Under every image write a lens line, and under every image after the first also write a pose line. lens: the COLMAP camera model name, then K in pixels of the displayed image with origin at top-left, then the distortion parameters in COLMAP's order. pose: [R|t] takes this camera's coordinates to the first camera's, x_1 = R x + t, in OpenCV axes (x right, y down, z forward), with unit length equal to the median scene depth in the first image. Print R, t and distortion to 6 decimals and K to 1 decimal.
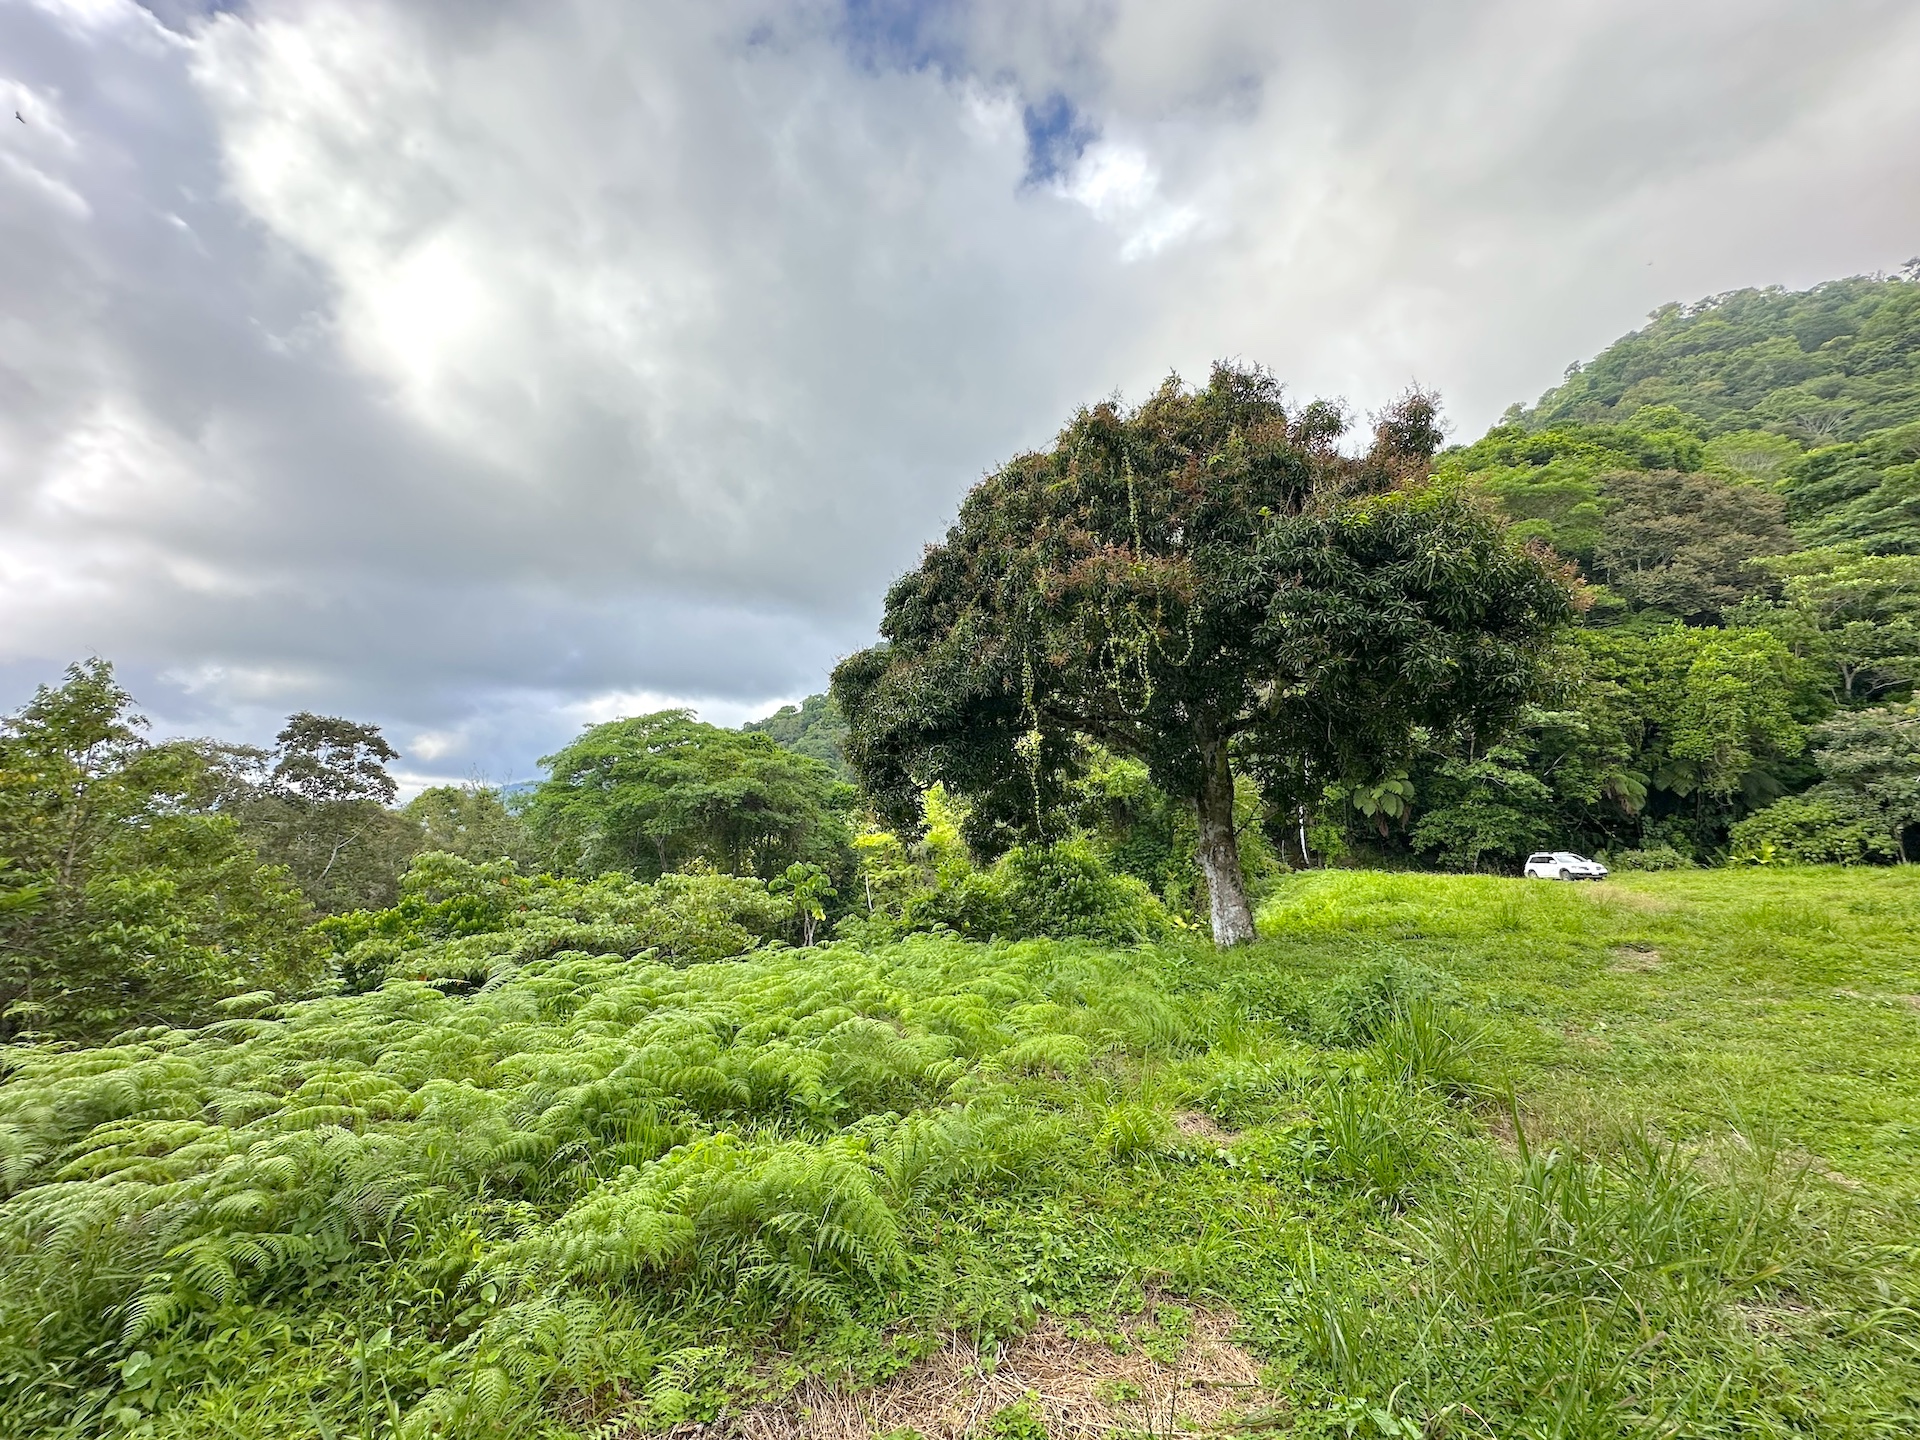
lens RADIAL K [[762.5, 0, 960.7], [0, 762.5, 718.3], [0, 0, 1]] dist [-0.004445, 0.001139]
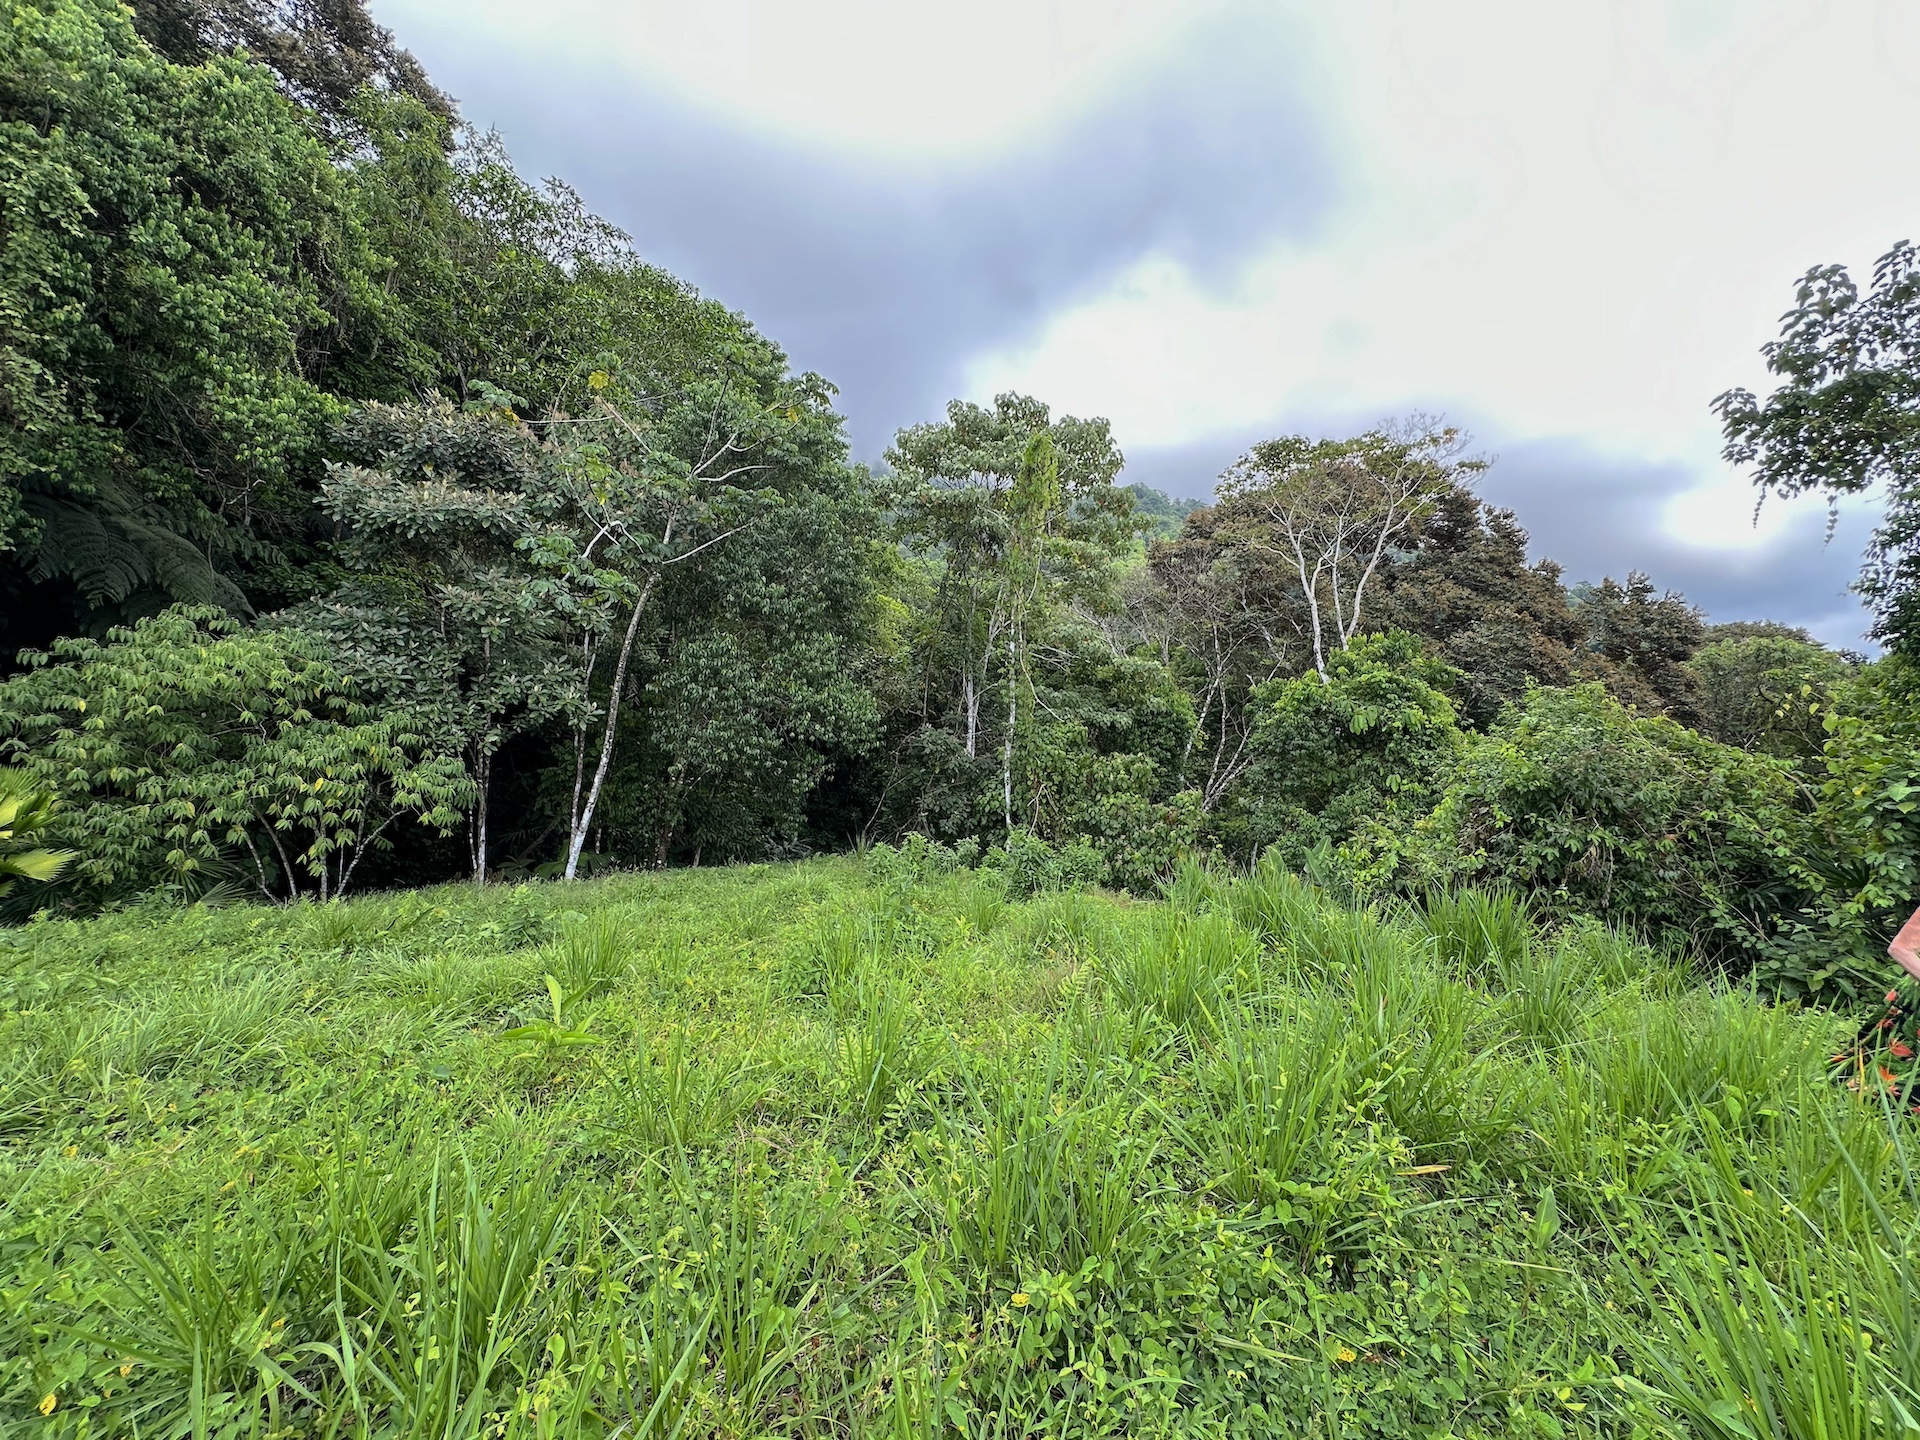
lens RADIAL K [[762.5, 0, 951.9], [0, 762.5, 718.9], [0, 0, 1]] dist [-0.004445, 0.001139]
pose [[0.134526, 0.094890, 0.986356, 3.183751], [-0.174766, 0.982073, -0.070642, 0.419602], [-0.975377, -0.162878, 0.148698, 2.575271]]
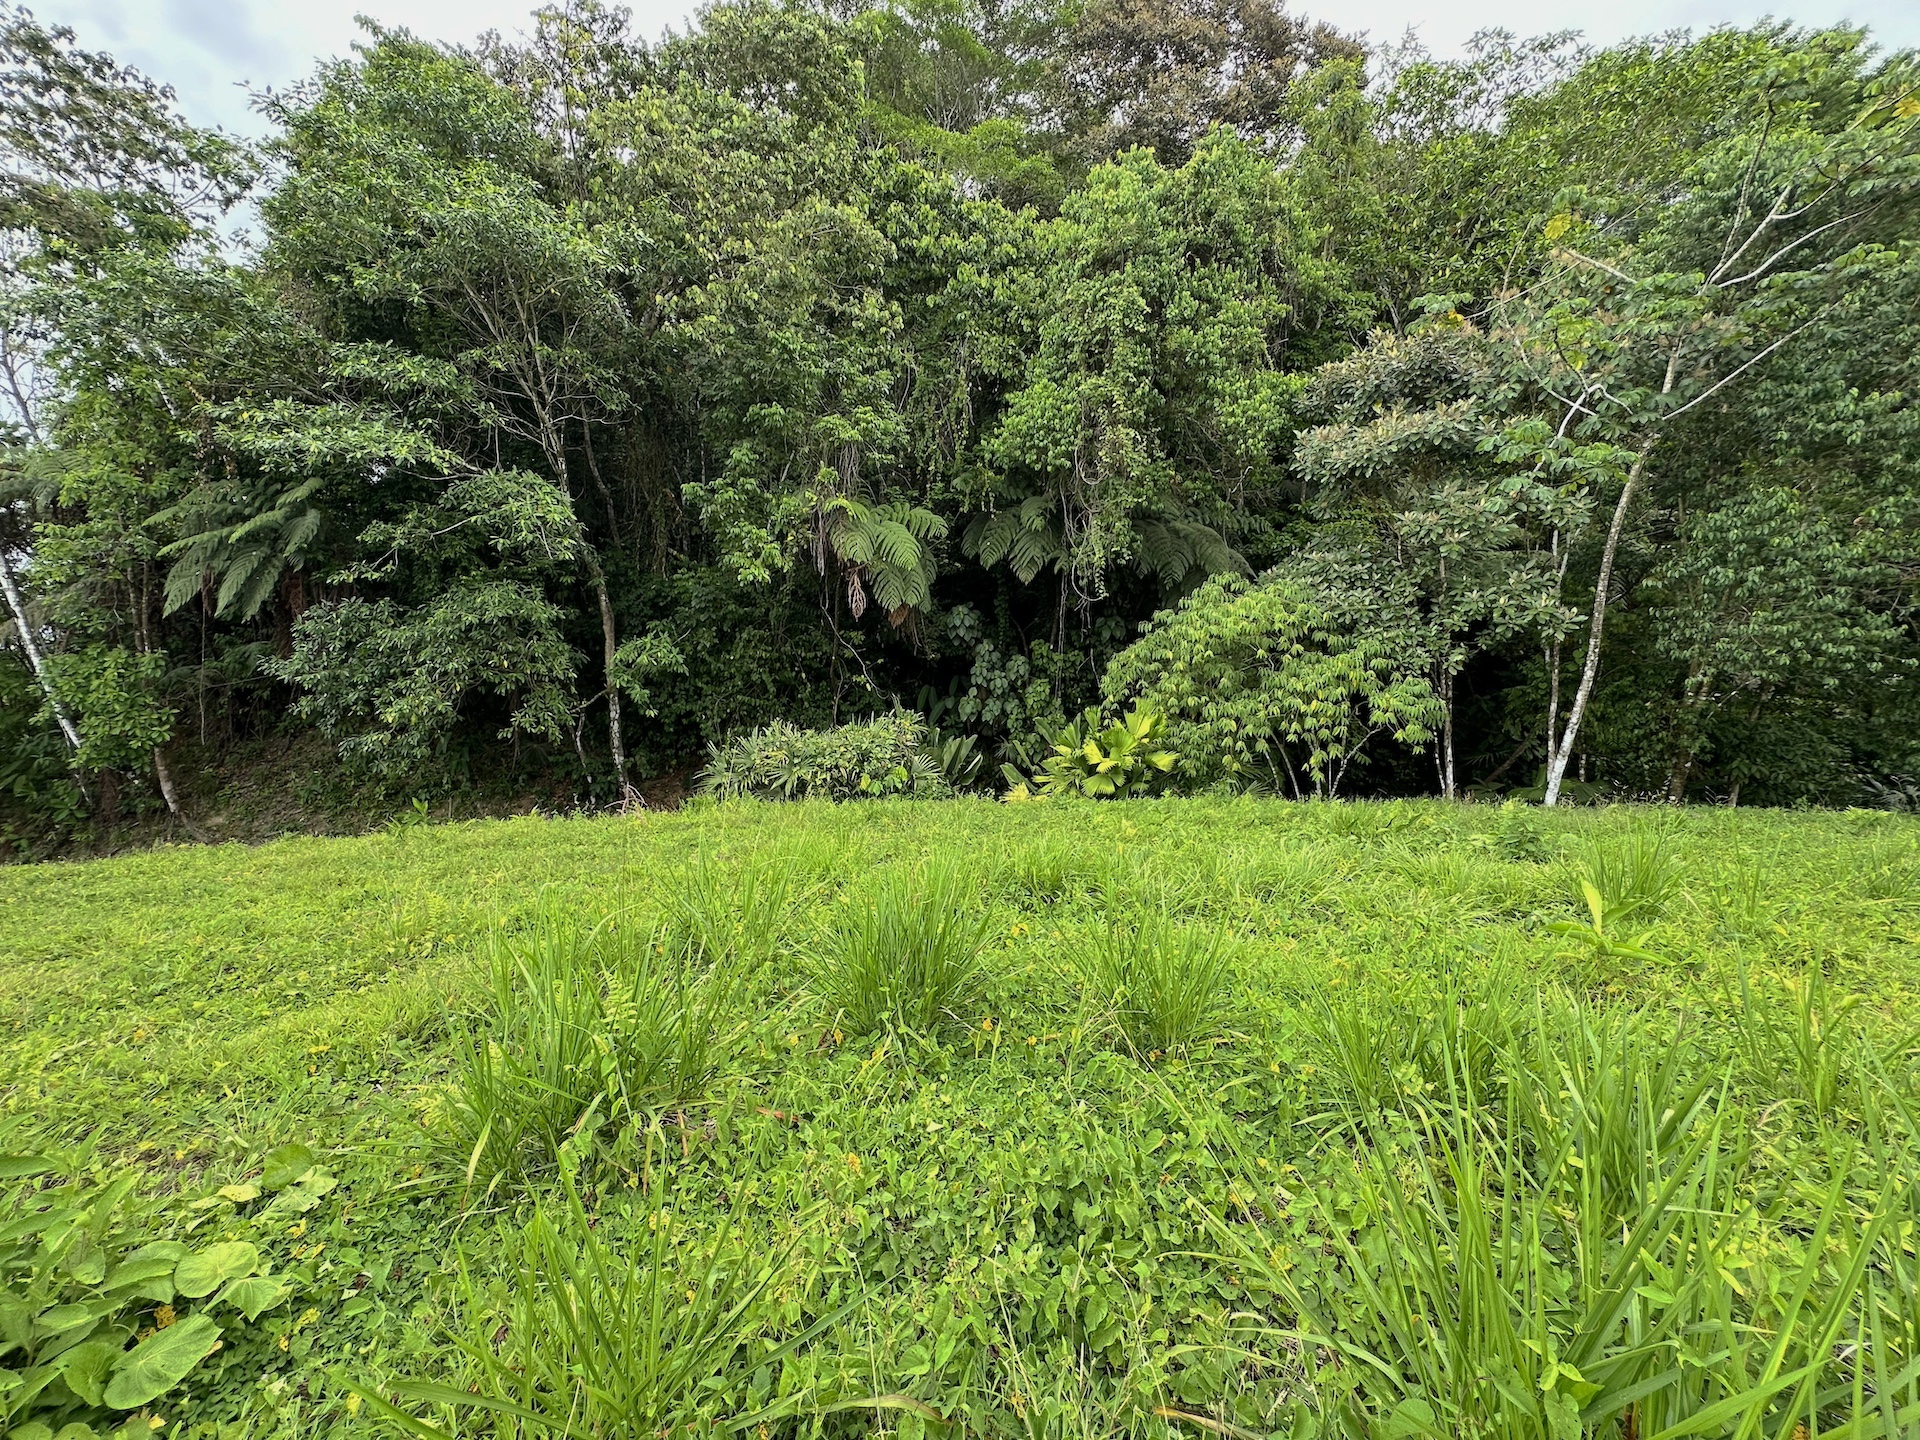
lens RADIAL K [[762.5, 0, 967.4], [0, 762.5, 720.0], [0, 0, 1]] dist [-0.004445, 0.001139]
pose [[0.942308, -0.001361, 0.334745, 3.156974], [-0.055747, 0.985390, 0.160932, 0.436635], [-0.330073, -0.170309, 0.928465, 2.584550]]
